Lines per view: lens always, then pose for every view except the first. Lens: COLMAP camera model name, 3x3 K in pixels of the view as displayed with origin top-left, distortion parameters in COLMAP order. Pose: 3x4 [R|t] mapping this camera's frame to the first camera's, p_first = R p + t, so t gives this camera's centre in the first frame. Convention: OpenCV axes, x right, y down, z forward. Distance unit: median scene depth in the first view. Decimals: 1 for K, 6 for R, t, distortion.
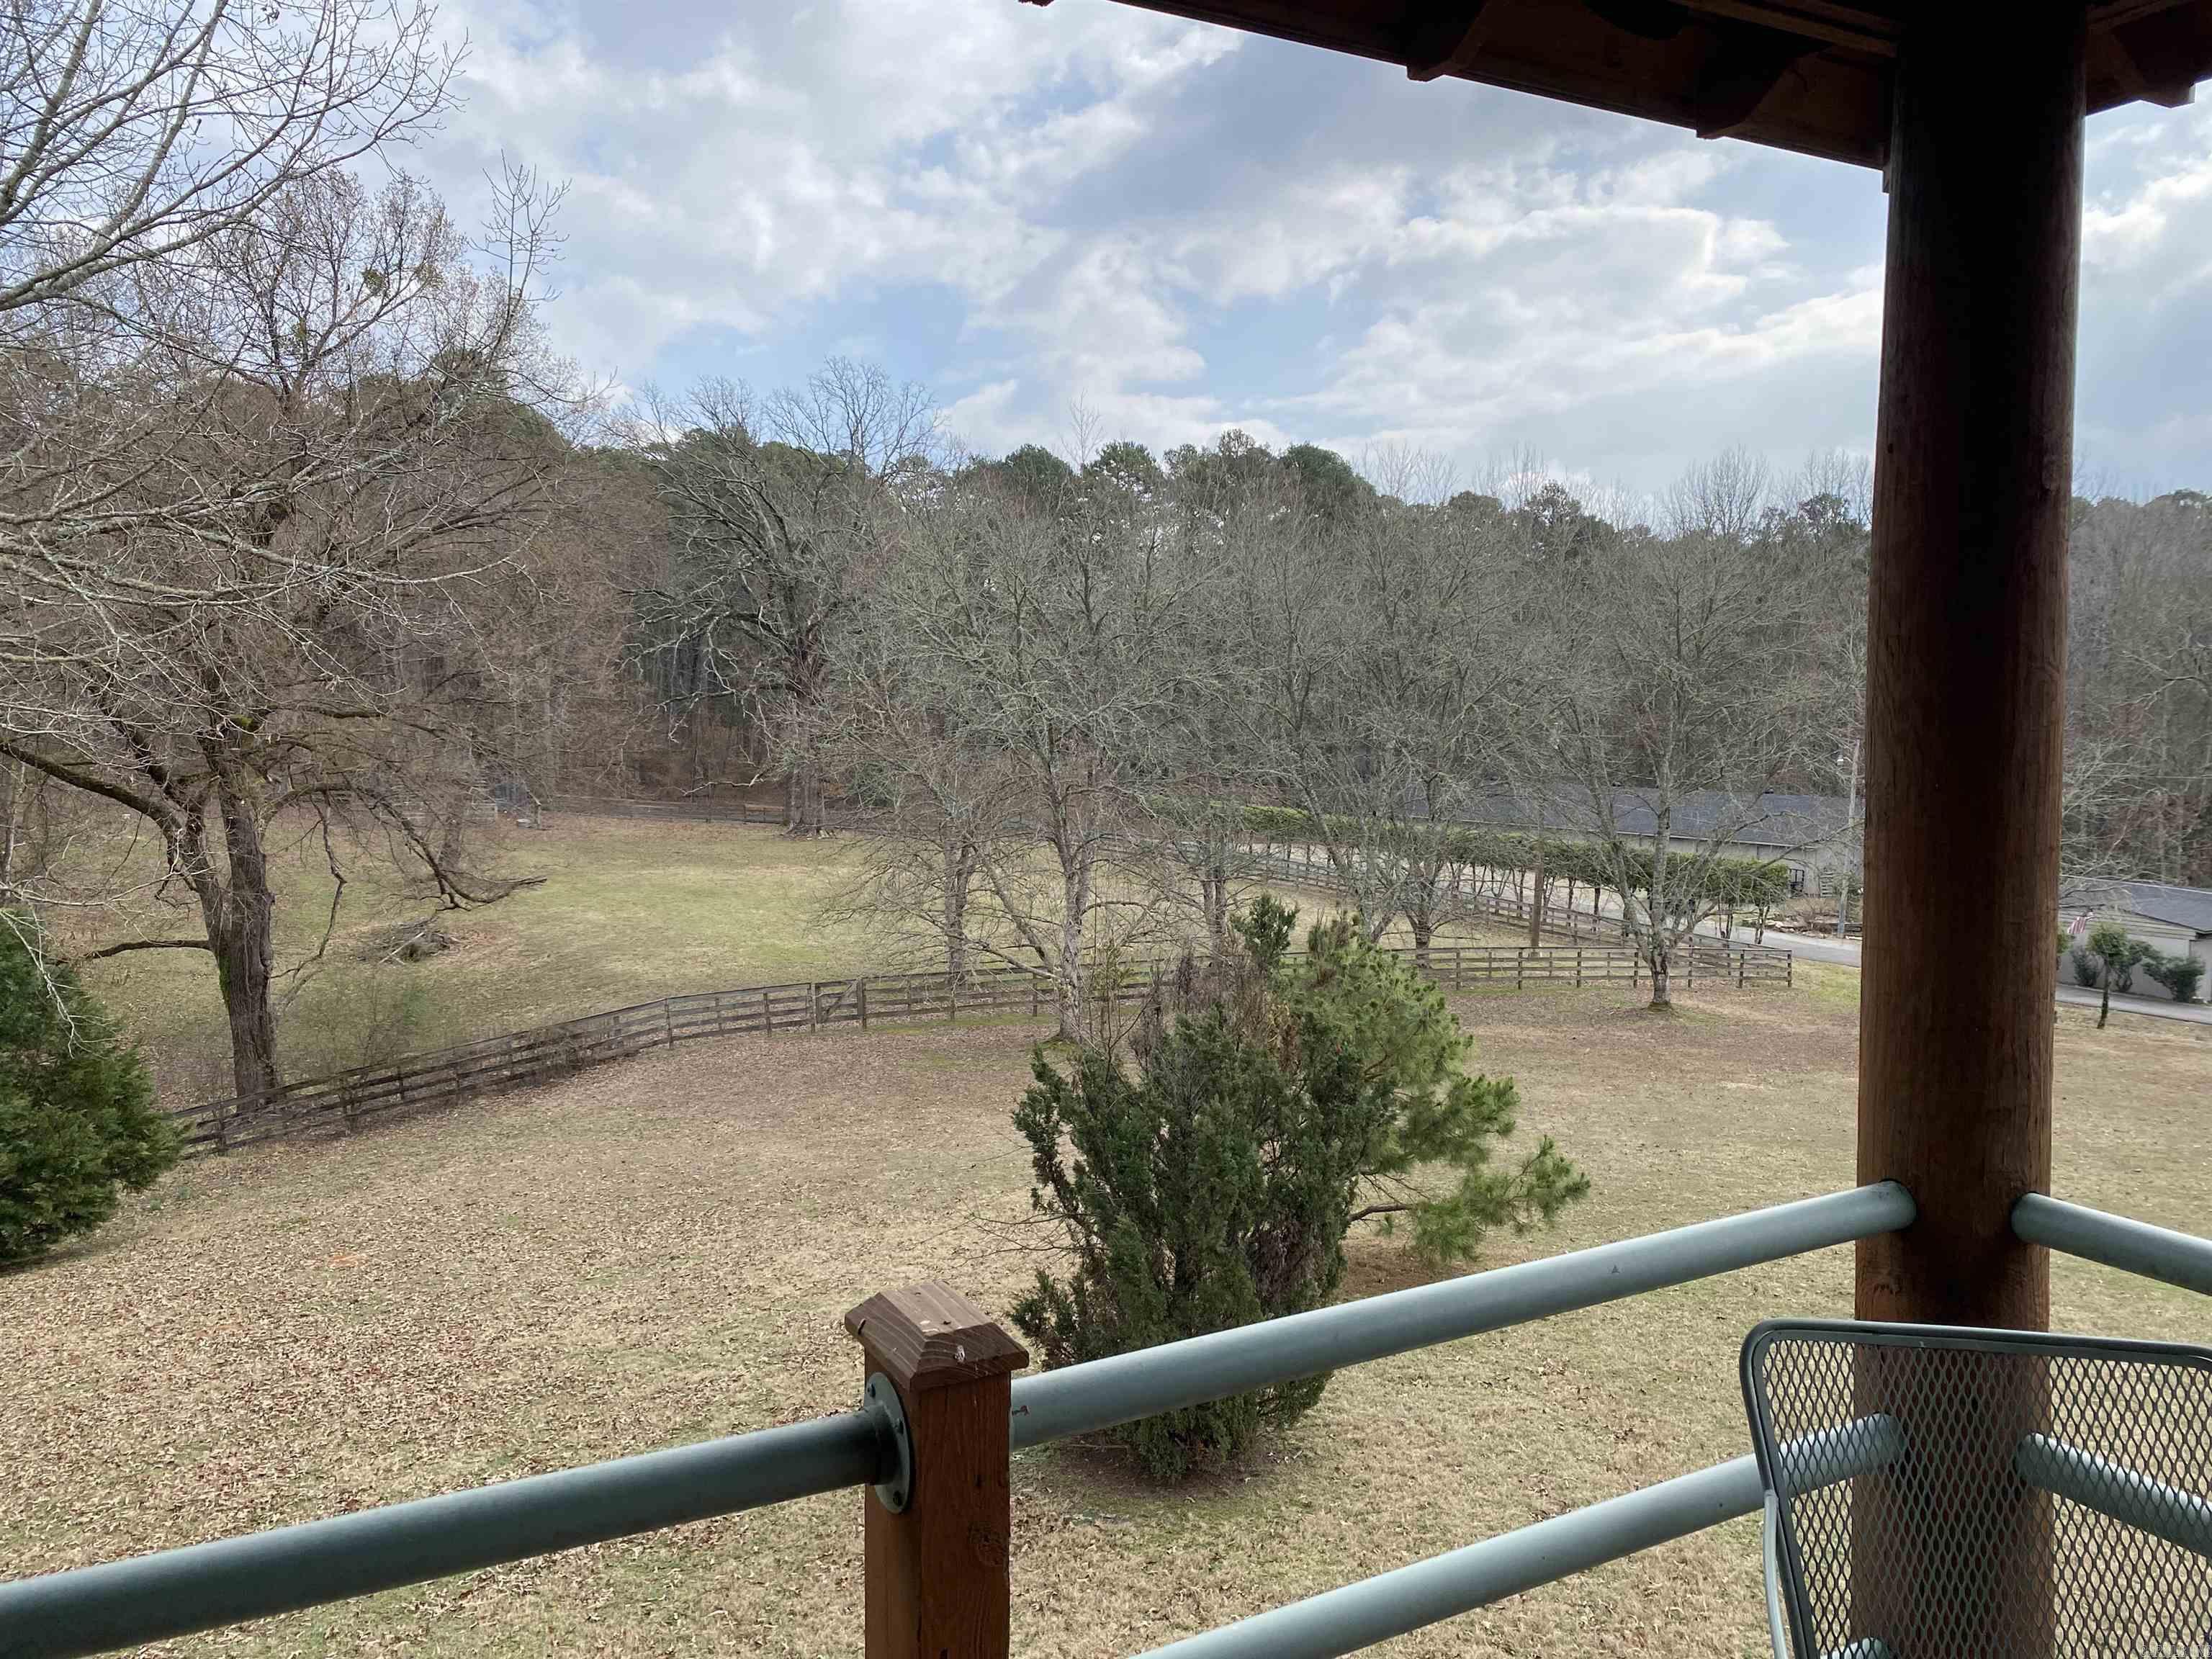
lens RADIAL K [[1690.3, 0, 1104.7], [0, 1690.3, 815.4], [0, 0, 1]] dist [0.052526, -0.046385]
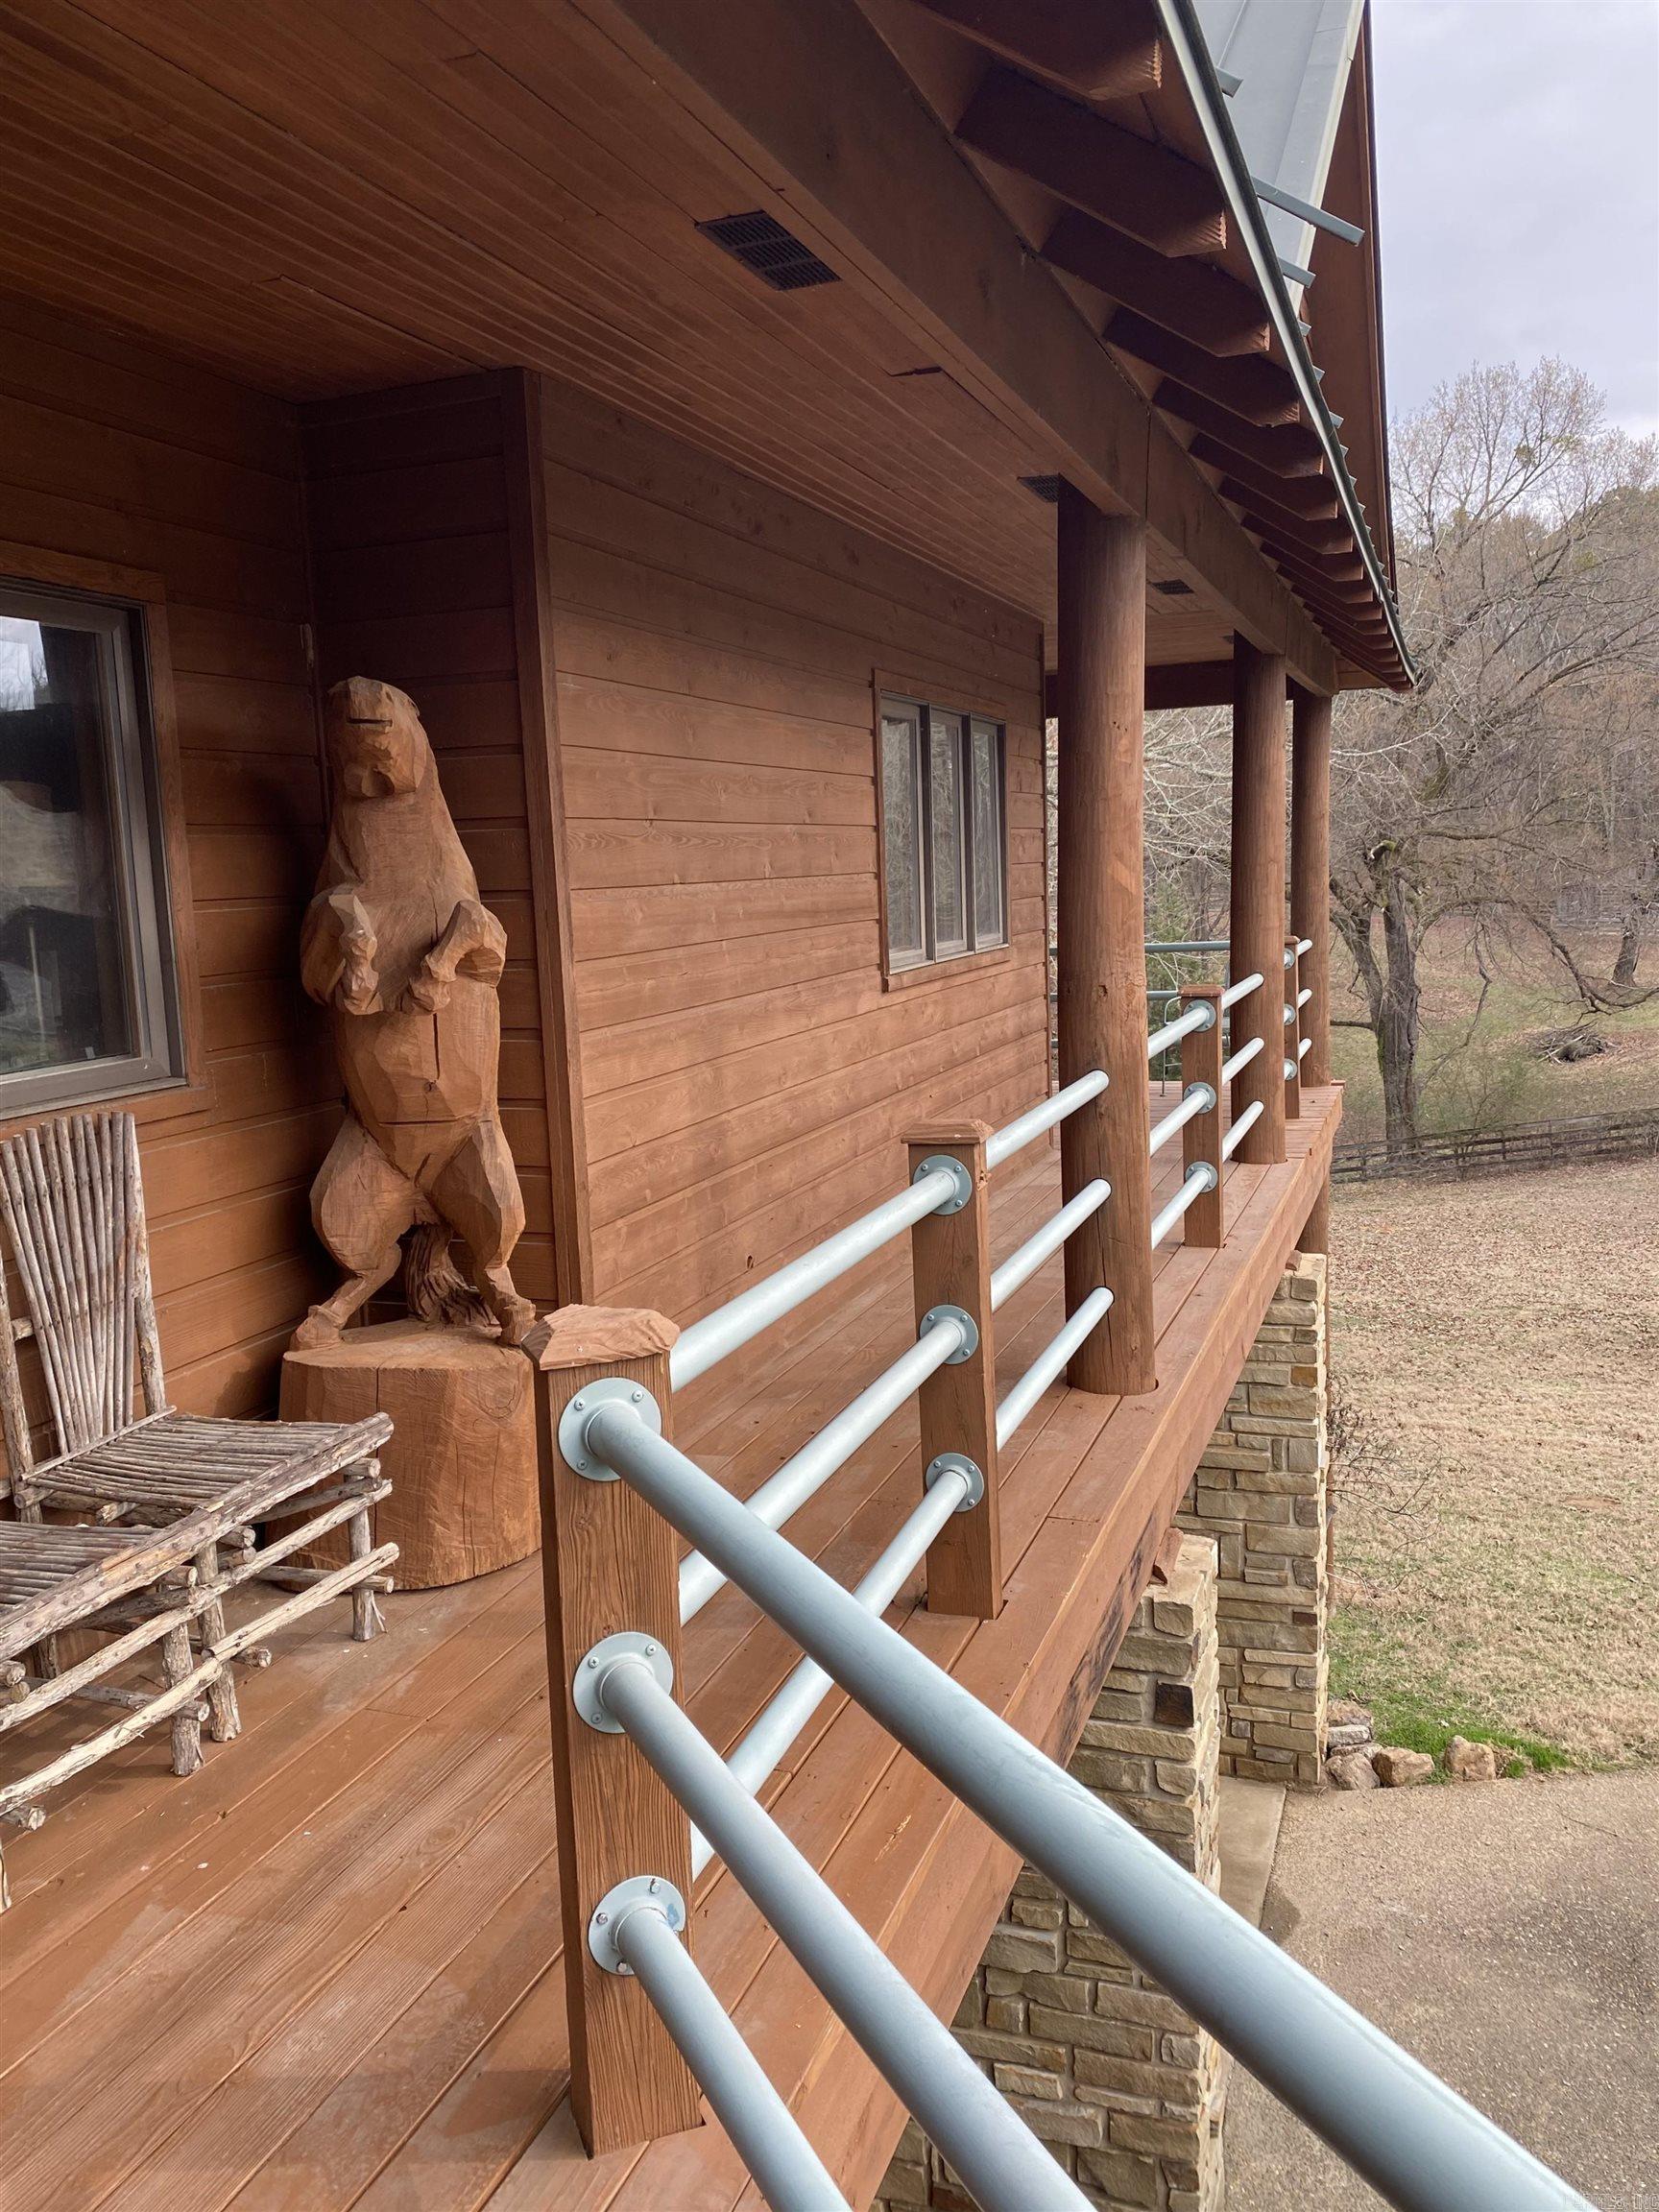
lens RADIAL K [[1690.3, 0, 832.1], [0, 1690.3, 1106.7], [0, 0, 1]] dist [0.052526, -0.046385]
pose [[0.673294, 0.082295, -0.734781, 0.145460], [-0.008283, 0.994564, 0.103801, 0.008579], [0.739329, -0.063802, 0.670315, -0.151208]]
